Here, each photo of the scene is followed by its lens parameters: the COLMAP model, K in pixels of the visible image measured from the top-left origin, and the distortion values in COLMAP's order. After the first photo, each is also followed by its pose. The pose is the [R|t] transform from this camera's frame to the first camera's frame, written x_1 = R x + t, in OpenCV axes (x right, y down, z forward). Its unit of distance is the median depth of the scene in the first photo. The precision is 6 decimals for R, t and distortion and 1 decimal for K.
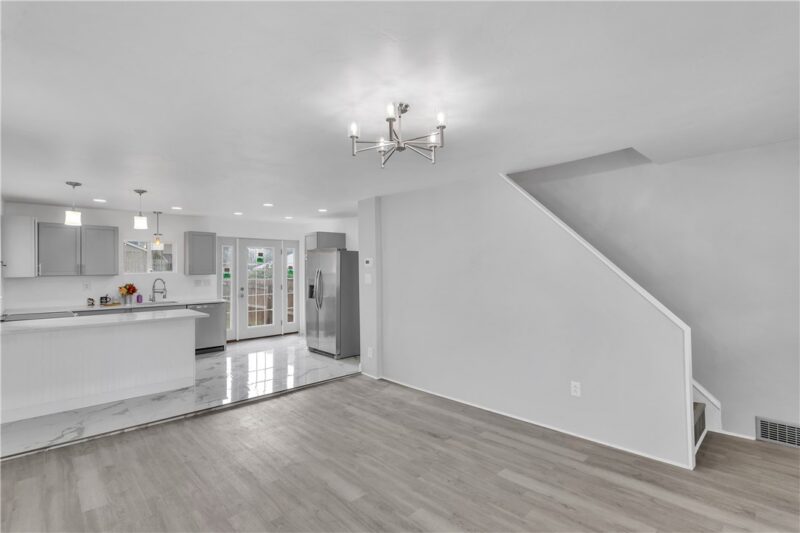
lens RADIAL K [[374.9, 0, 397.8], [0, 374.9, 262.8], [0, 0, 1]] dist [0.001557, -0.000122]
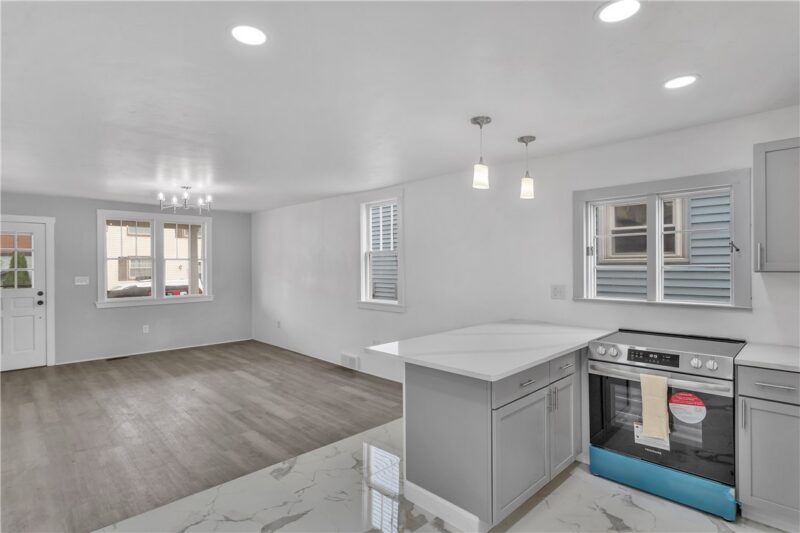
lens RADIAL K [[415.4, 0, 397.5], [0, 415.4, 266.6], [0, 0, 1]] dist [-0.002535, 0.000077]
pose [[-0.999842, 0.016369, -0.006908, -0.522397], [0.016471, 0.999753, -0.014919, 0.032382], [0.006662, -0.015031, -0.999865, 1.517466]]
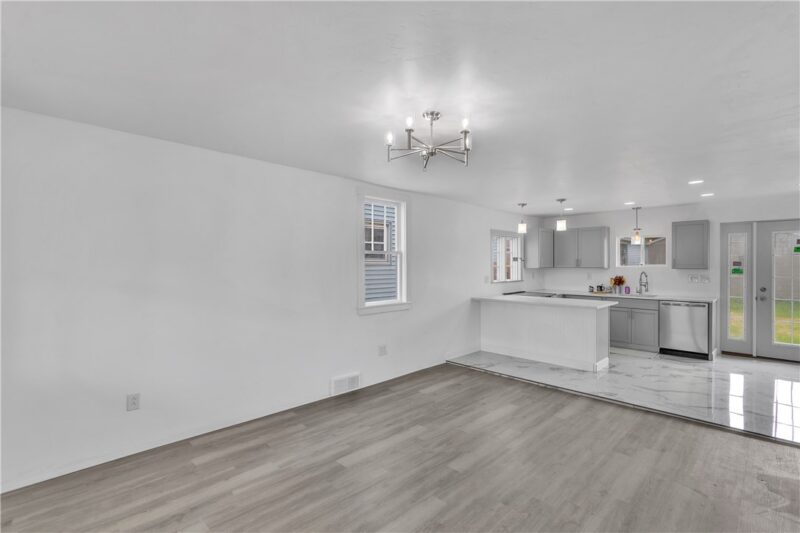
lens RADIAL K [[374.9, 0, 395.3], [0, 374.9, 266.0], [0, 0, 1]] dist [0.001557, -0.000122]
pose [[0.025910, 0.013322, -0.999576, 0.499924], [0.018115, 0.999741, 0.013793, -0.000851], [0.999500, -0.018464, 0.025662, 0.400165]]
